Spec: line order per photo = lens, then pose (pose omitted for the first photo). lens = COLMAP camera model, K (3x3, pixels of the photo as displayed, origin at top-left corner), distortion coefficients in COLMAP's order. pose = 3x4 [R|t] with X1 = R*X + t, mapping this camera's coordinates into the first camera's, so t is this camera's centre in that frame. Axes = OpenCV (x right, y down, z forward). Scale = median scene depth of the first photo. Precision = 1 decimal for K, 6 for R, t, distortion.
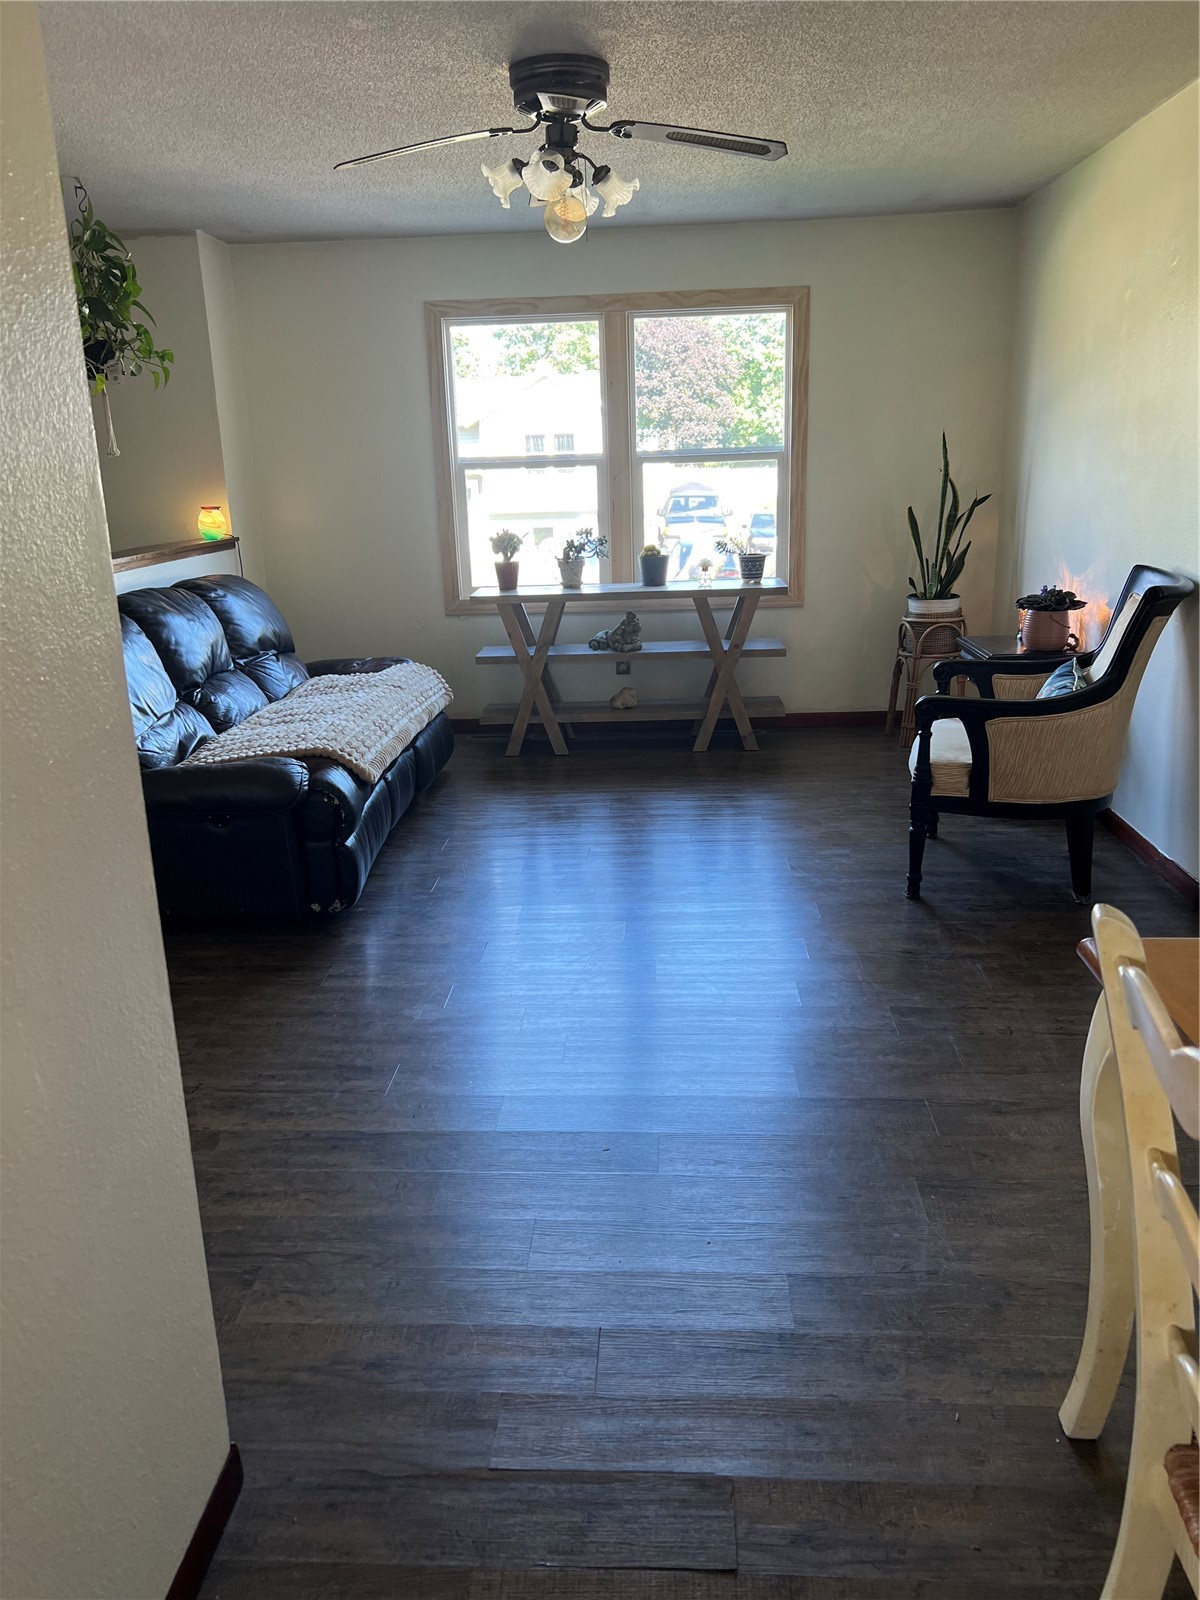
lens RADIAL K [[1190.8, 0, 589.2], [0, 1190.8, 797.1], [0, 0, 1]] dist [0.061933, -0.063612]
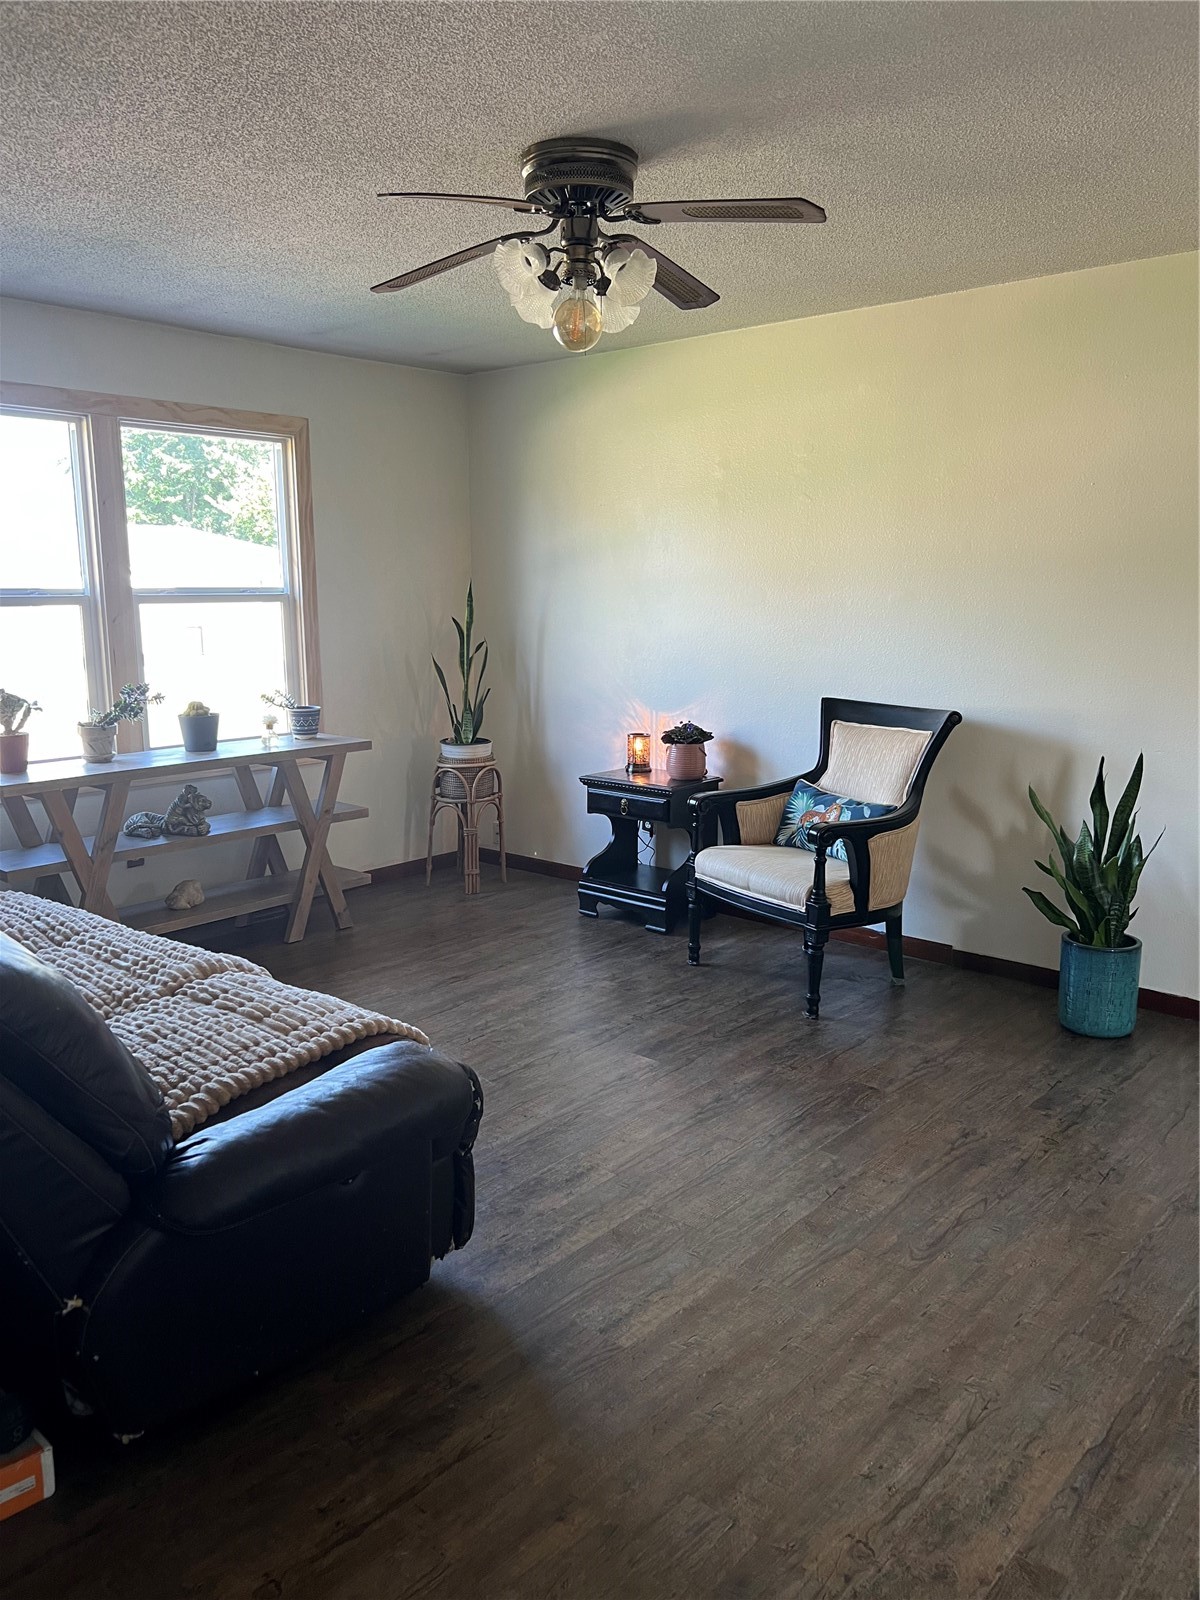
lens RADIAL K [[1190.8, 0, 589.2], [0, 1190.8, 797.1], [0, 0, 1]] dist [0.061933, -0.063612]
pose [[0.627910, -0.107824, 0.770781, -0.415274], [0.196878, 0.980152, -0.023273, -0.077787], [-0.752973, 0.166363, 0.636675, 0.299930]]
